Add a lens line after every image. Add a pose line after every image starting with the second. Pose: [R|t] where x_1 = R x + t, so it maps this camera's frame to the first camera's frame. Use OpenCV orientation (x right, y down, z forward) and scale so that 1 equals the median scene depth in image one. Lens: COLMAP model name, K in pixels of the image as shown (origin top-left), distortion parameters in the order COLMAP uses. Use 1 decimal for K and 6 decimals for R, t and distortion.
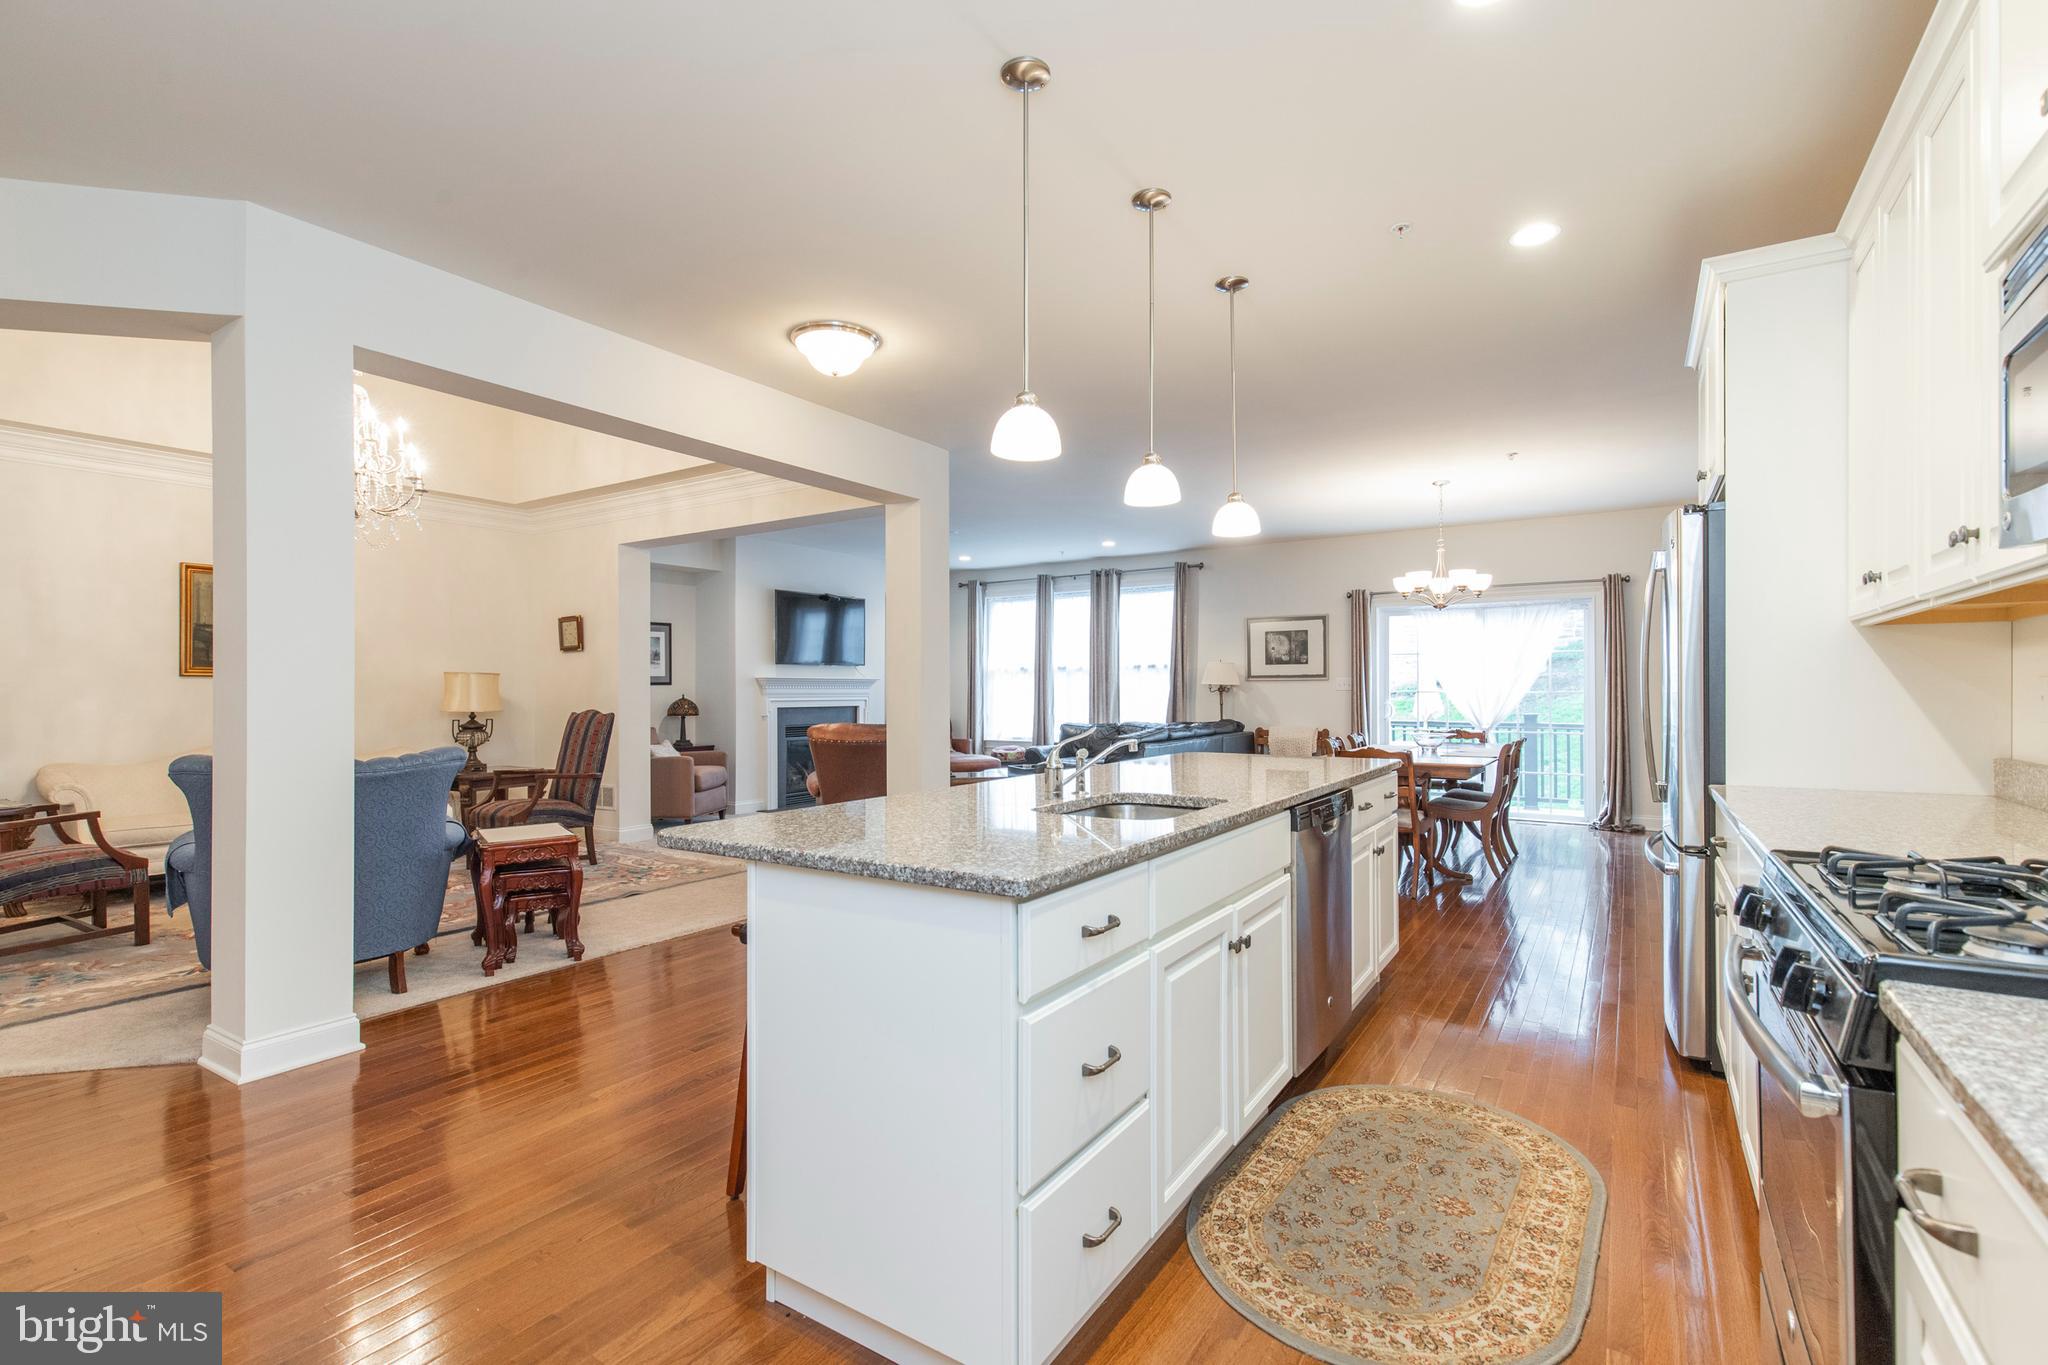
lens RADIAL K [[926.7, 0, 1041.1], [0, 926.7, 686.0], [0, 0, 1]] dist [0.003533, 0.000272]
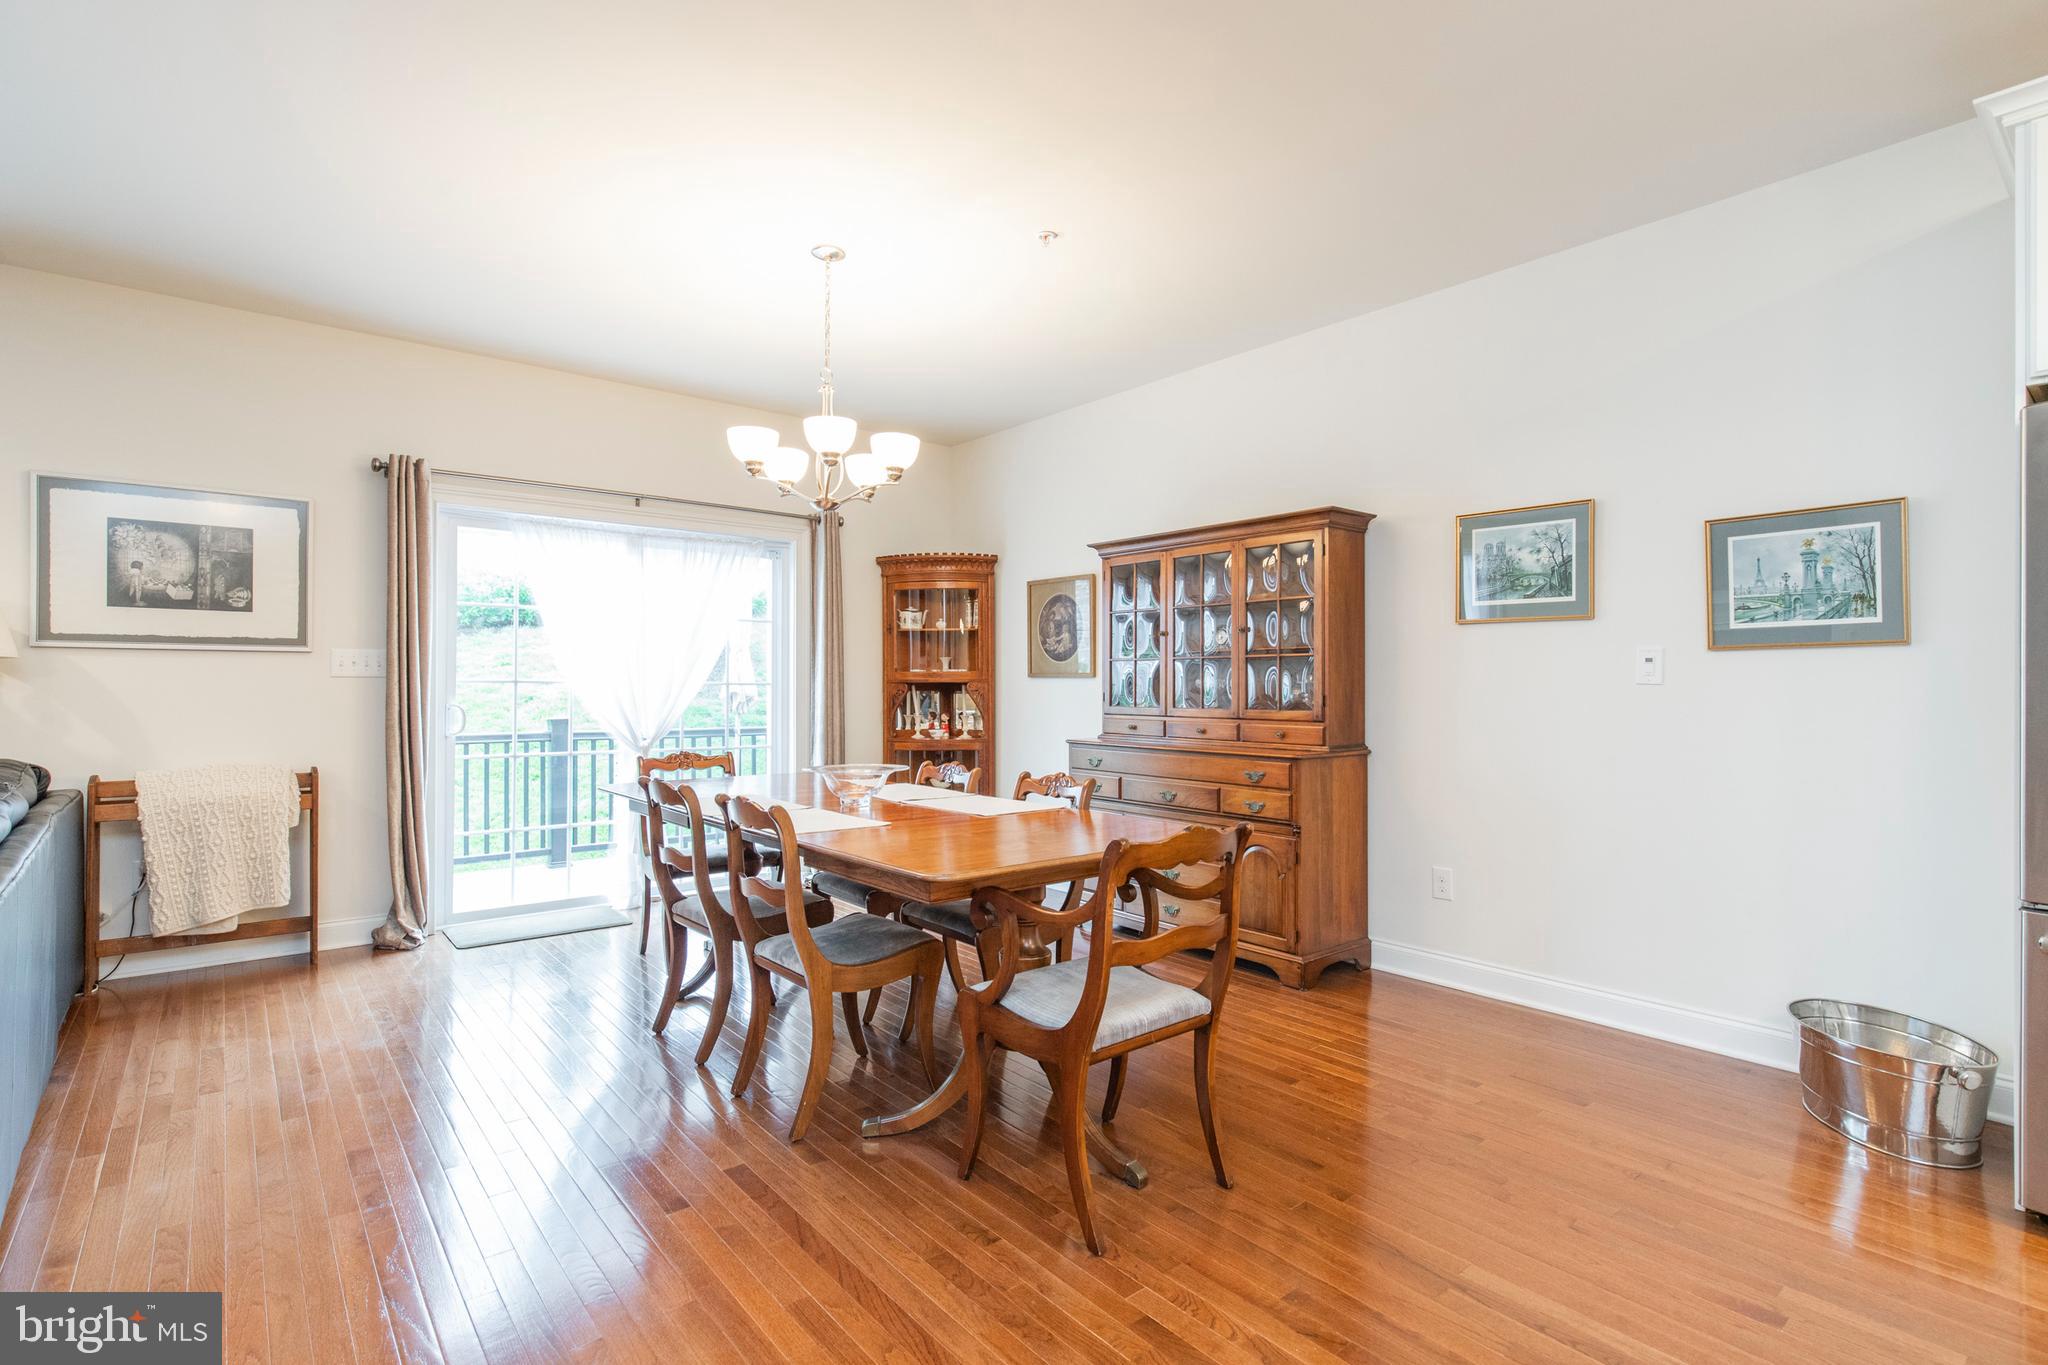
lens RADIAL K [[982.2, 0, 1034.8], [0, 982.2, 681.4], [0, 0, 1]] dist [-0.000966, 0.001136]
pose [[0.310764, 0.008016, 0.950453, -0.018120], [-0.009308, 0.999942, -0.005391, 0.006234], [-0.950442, -0.007172, 0.310820, 0.539012]]
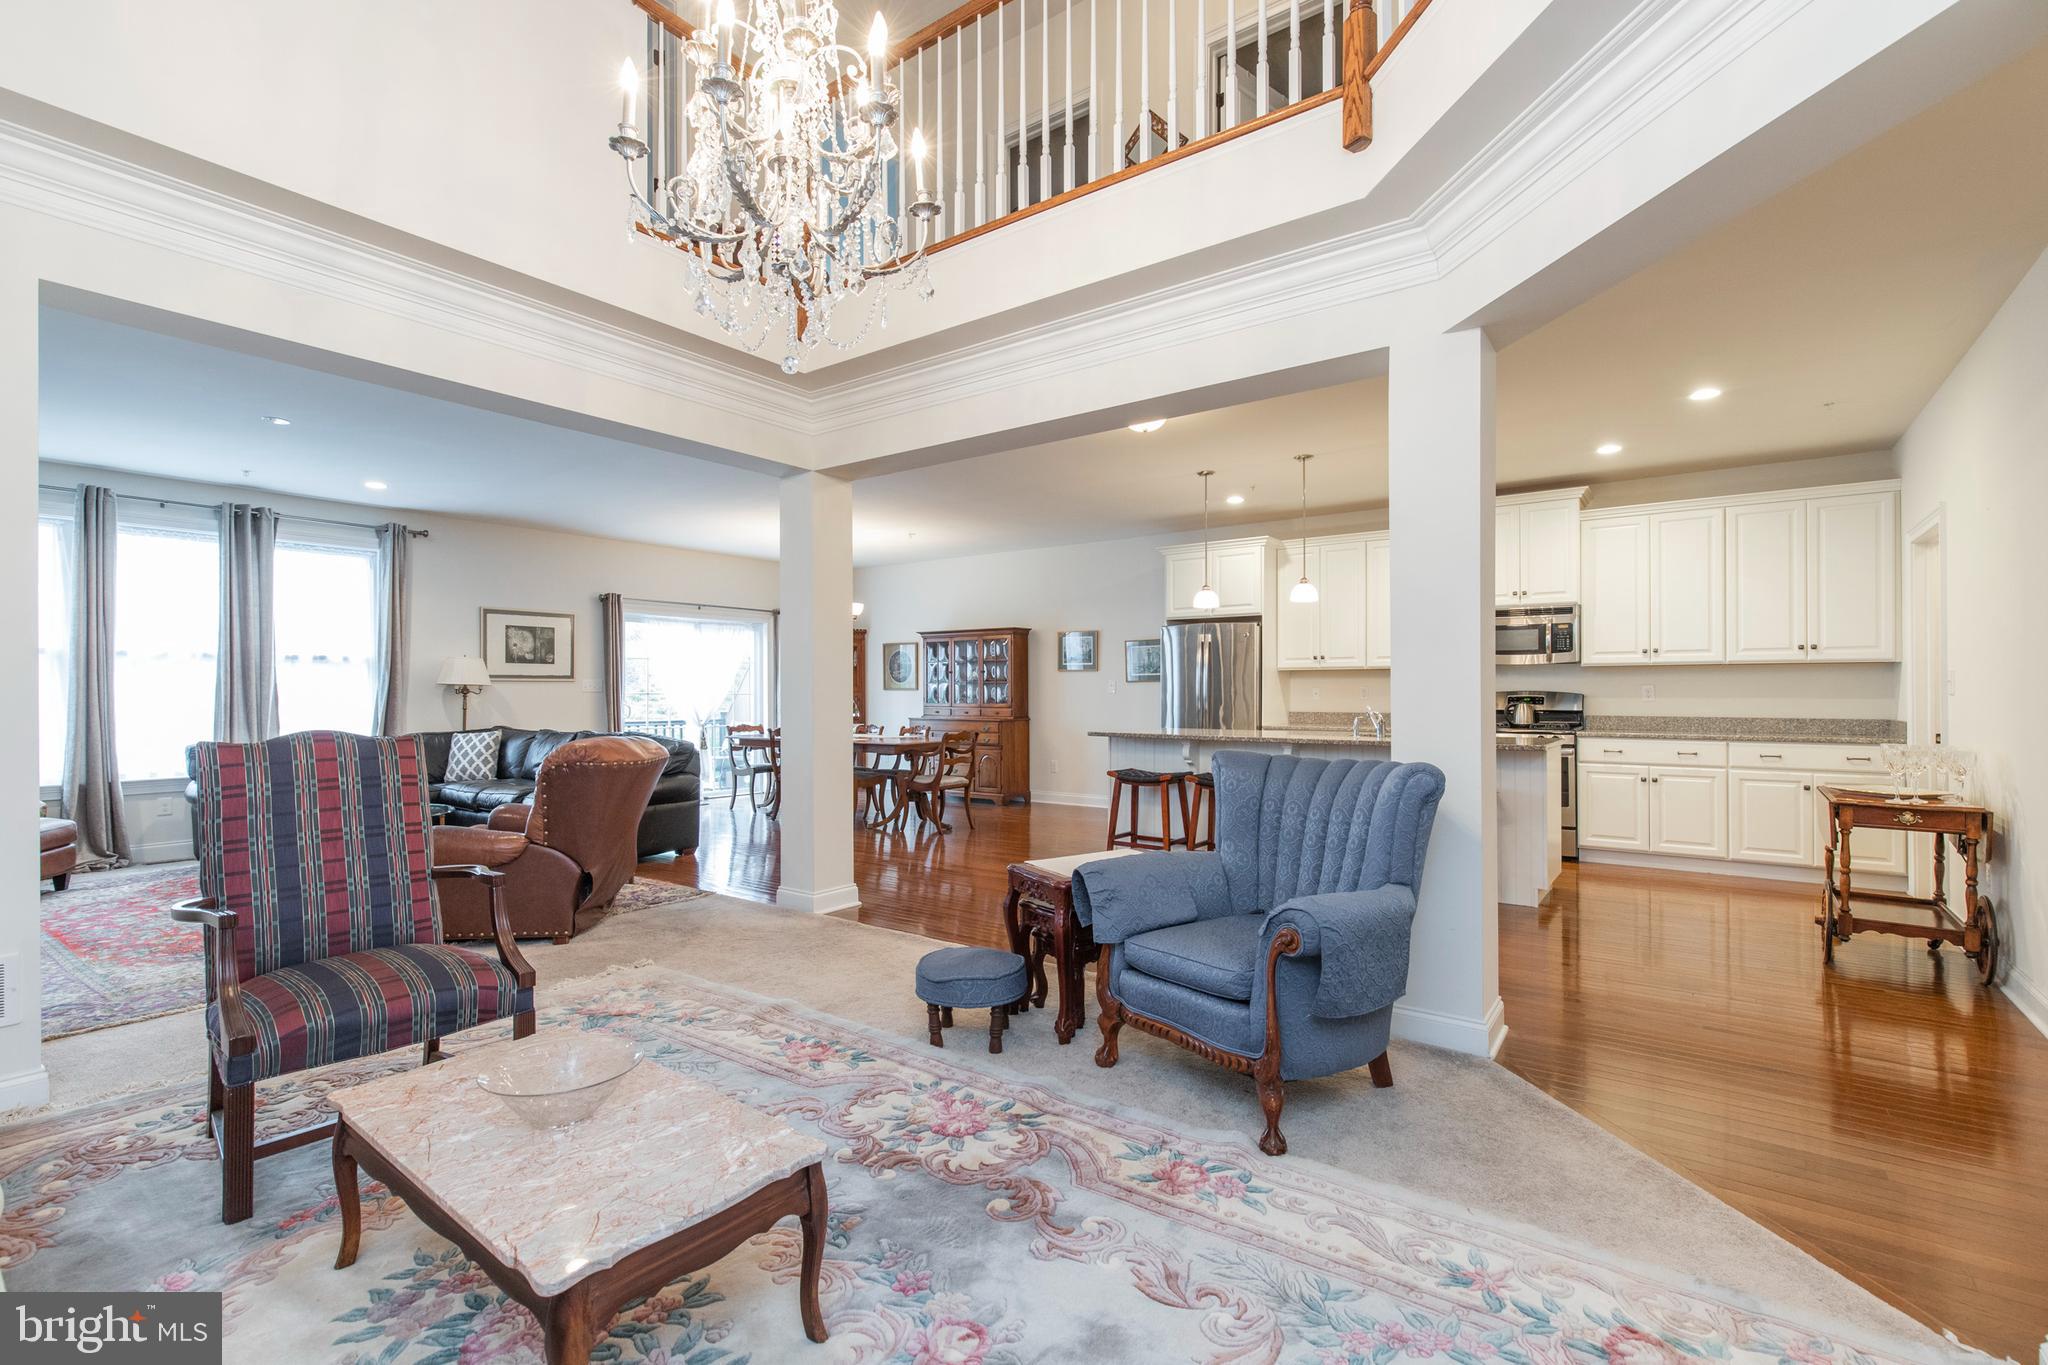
lens RADIAL K [[897.5, 0, 1054.2], [0, 897.5, 681.1], [0, 0, 1]] dist [-0.001672, -0.000326]
pose [[0.056868, 0.014590, 0.998275, -0.597633], [-0.004381, 0.999887, -0.014364, 0.004677], [-0.998372, -0.003557, 0.056925, 0.445317]]
